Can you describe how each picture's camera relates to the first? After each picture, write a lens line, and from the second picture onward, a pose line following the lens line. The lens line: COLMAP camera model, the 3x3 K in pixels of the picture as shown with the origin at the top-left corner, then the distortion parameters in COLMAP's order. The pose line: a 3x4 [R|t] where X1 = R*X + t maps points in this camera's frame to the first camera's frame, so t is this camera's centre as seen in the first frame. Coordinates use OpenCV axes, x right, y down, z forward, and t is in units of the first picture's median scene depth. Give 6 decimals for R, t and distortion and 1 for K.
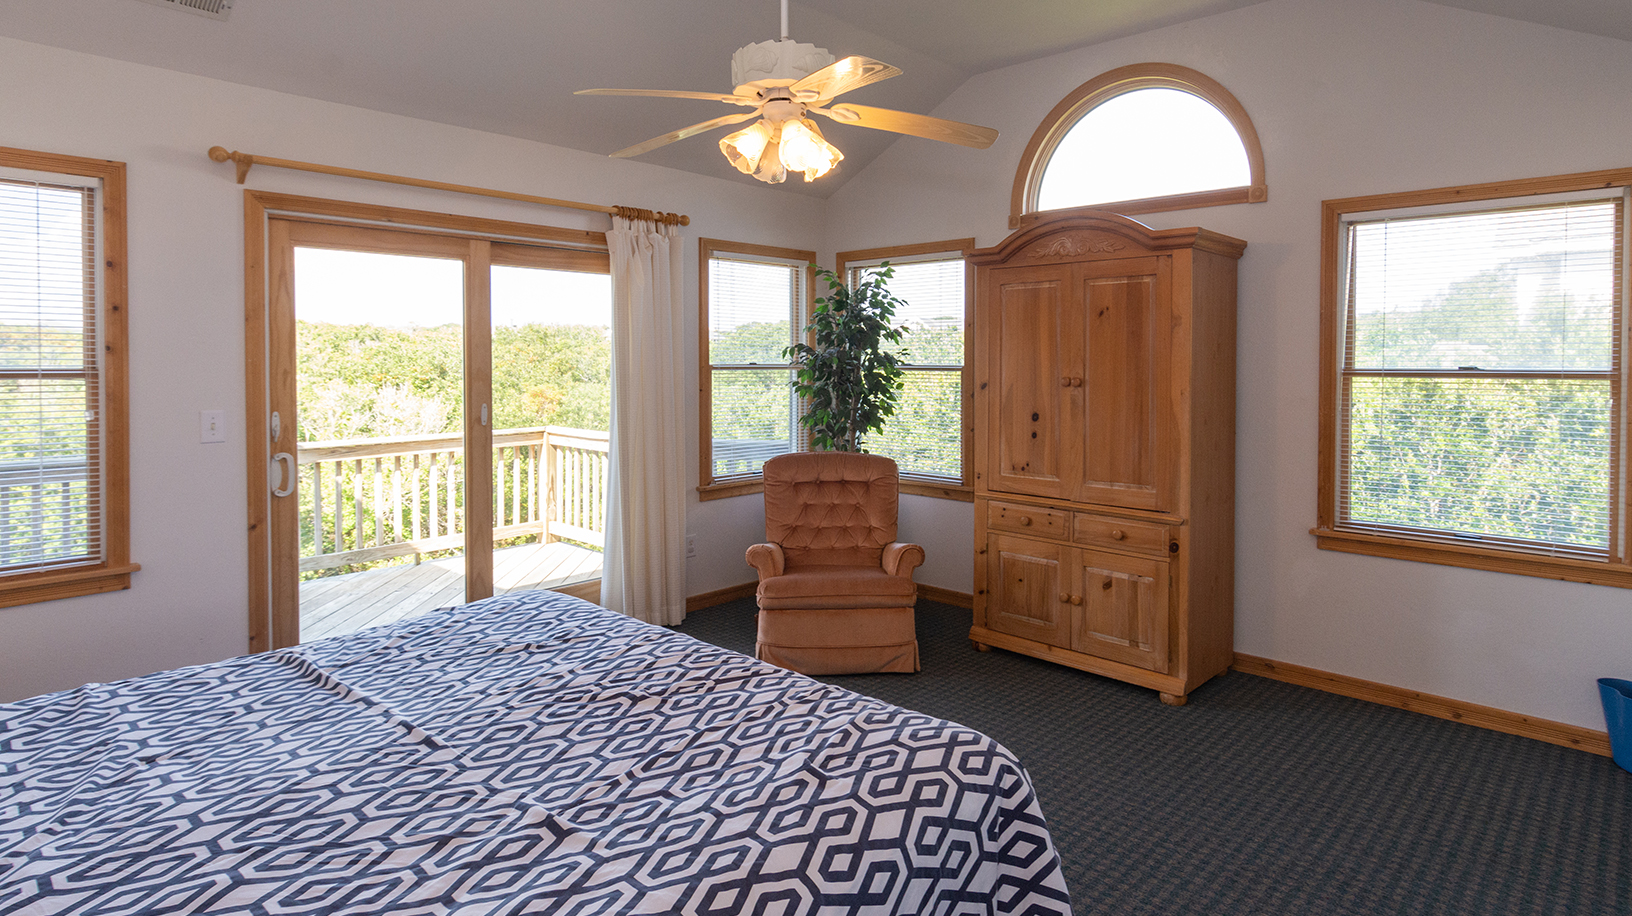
lens RADIAL K [[835.1, 0, 816.0], [0, 835.1, 458.0], [0, 0, 1]] dist [0.002531, 0.000583]
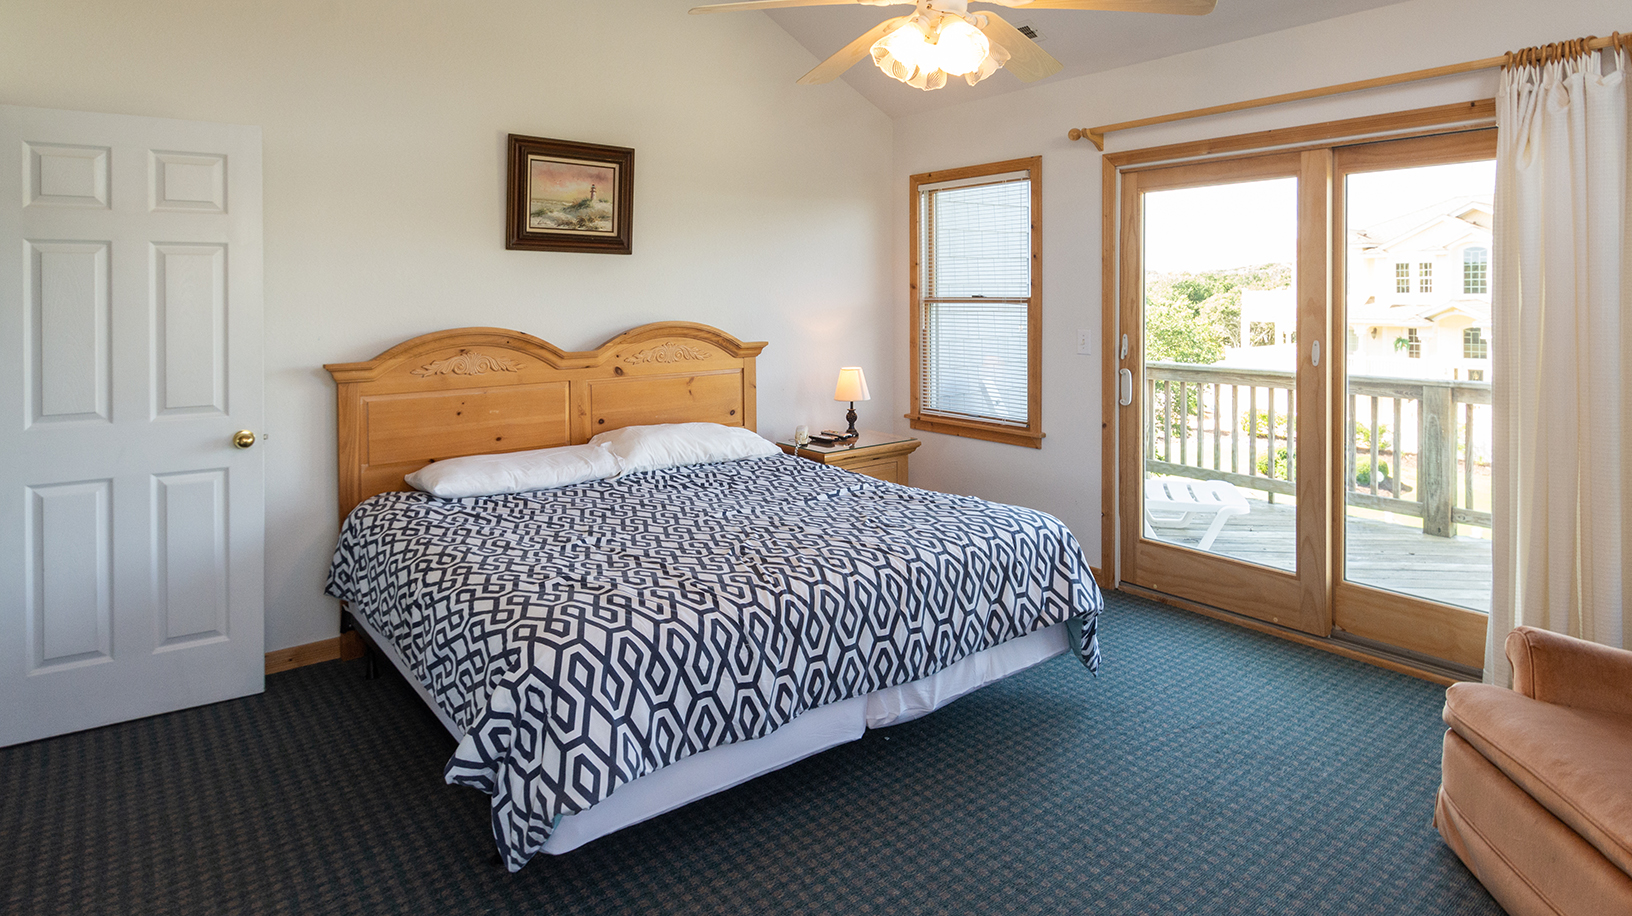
lens RADIAL K [[919.3, 0, 816.0], [0, 919.3, 458.0], [0, 0, 1]] dist [0.001598, -0.000225]
pose [[-0.148352, 0.173093, -0.973669, 0.803353], [-0.115138, 0.974844, 0.190845, -0.089958], [0.982209, 0.140419, -0.124691, 0.809226]]
